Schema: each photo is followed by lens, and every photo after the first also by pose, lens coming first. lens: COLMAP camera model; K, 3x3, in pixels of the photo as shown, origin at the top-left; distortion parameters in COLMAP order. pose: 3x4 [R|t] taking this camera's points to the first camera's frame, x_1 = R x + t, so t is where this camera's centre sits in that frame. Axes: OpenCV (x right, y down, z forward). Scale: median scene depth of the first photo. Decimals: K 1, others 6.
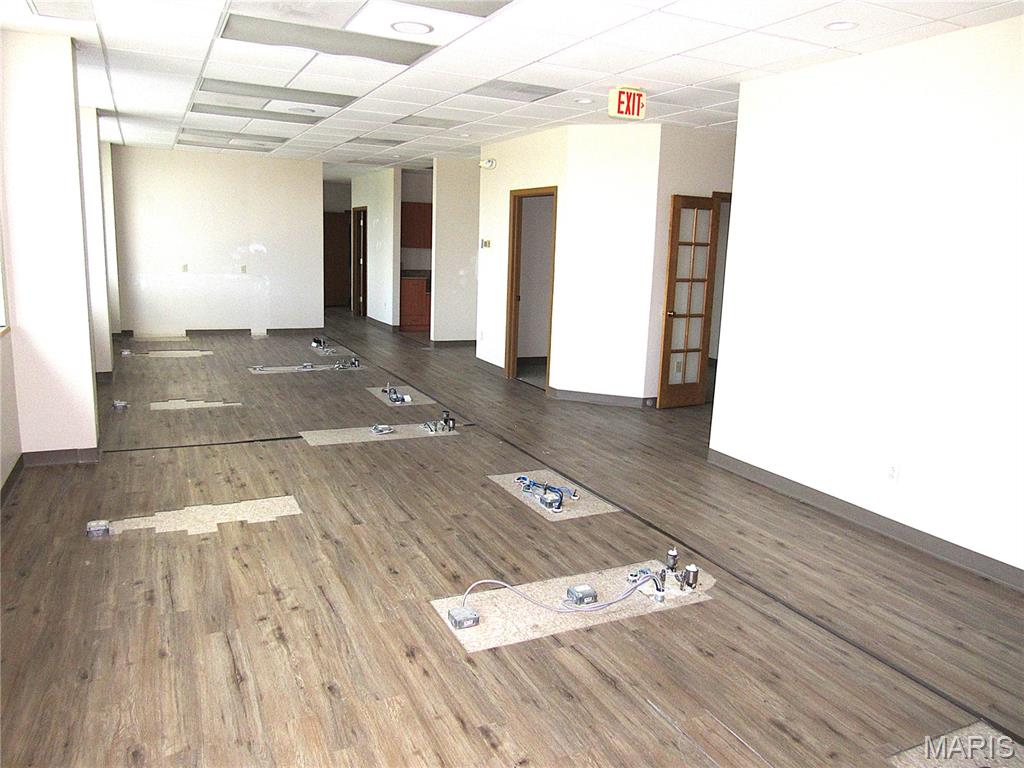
lens RADIAL K [[727.7, 0, 512.0], [0, 727.7, 384.0], [0, 0, 1]] dist [-0.041212, 0.000632]
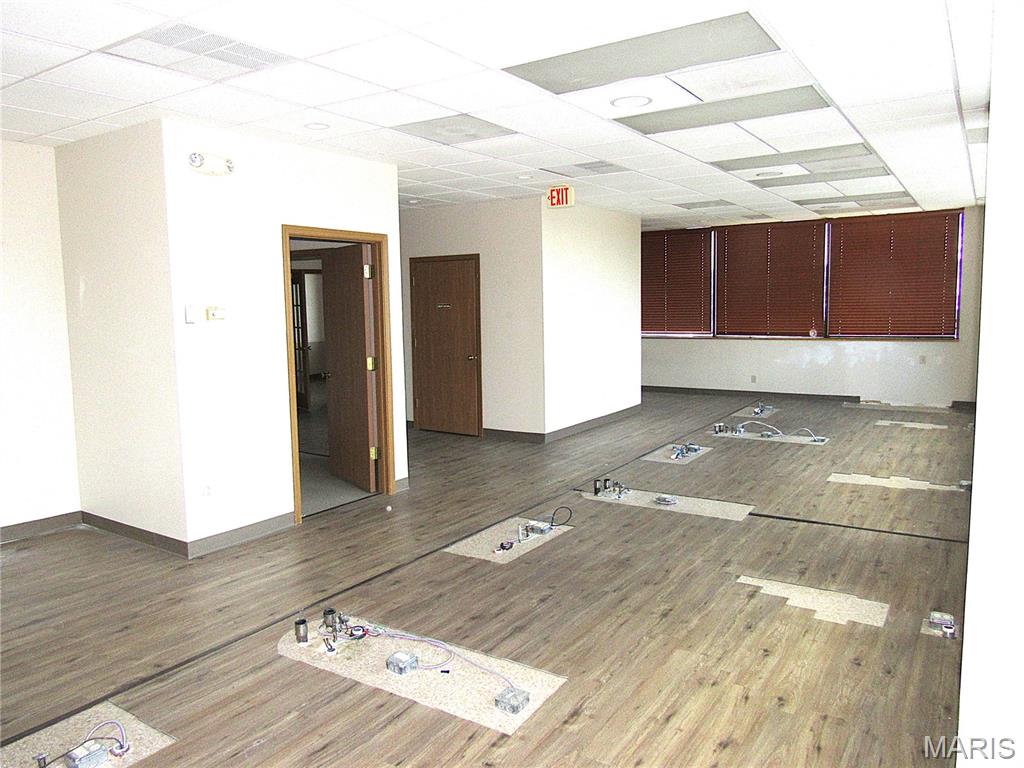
lens RADIAL K [[730.1, 0, 512.0], [0, 730.1, 384.0], [0, 0, 1]] dist [-0.027459, 0.002452]
pose [[-0.504816, -0.125253, 0.854092, -1.203051], [0.159323, 0.958900, 0.234792, -0.469643], [-0.848397, 0.254604, -0.464112, 2.167399]]
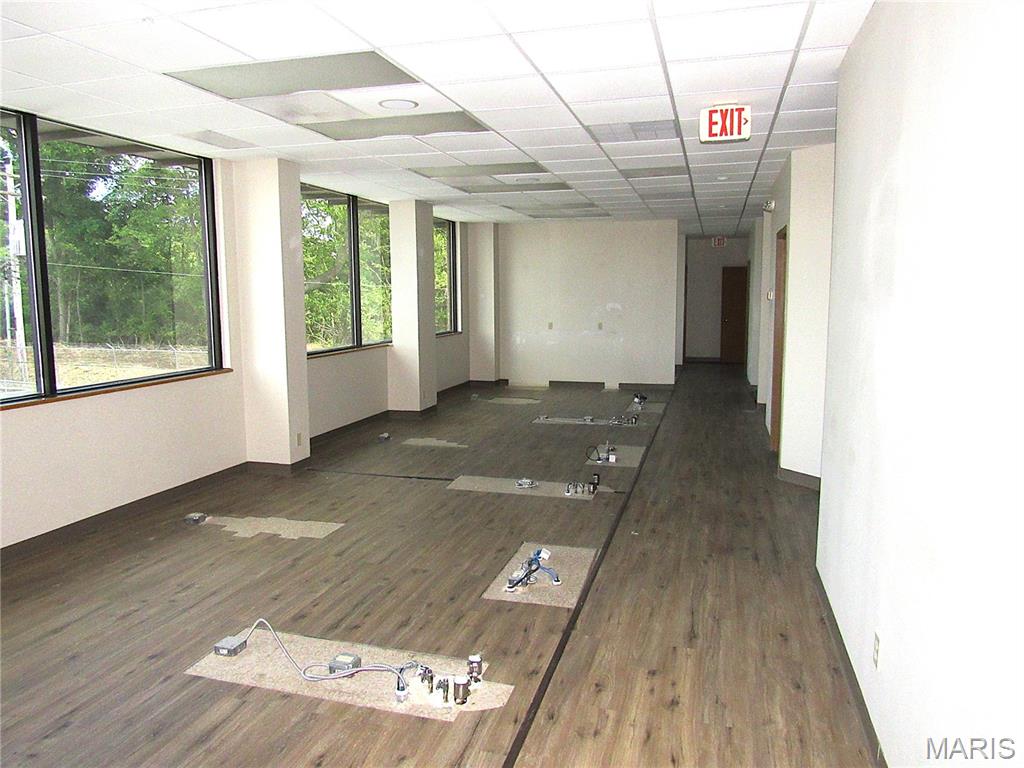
lens RADIAL K [[730.1, 0, 512.0], [0, 730.1, 384.0], [0, 0, 1]] dist [-0.027459, 0.002452]
pose [[0.739437, 0.040862, -0.671985, 0.667355], [-0.092956, 0.994793, -0.041796, -0.042835], [0.666778, 0.093371, 0.739385, 0.310101]]
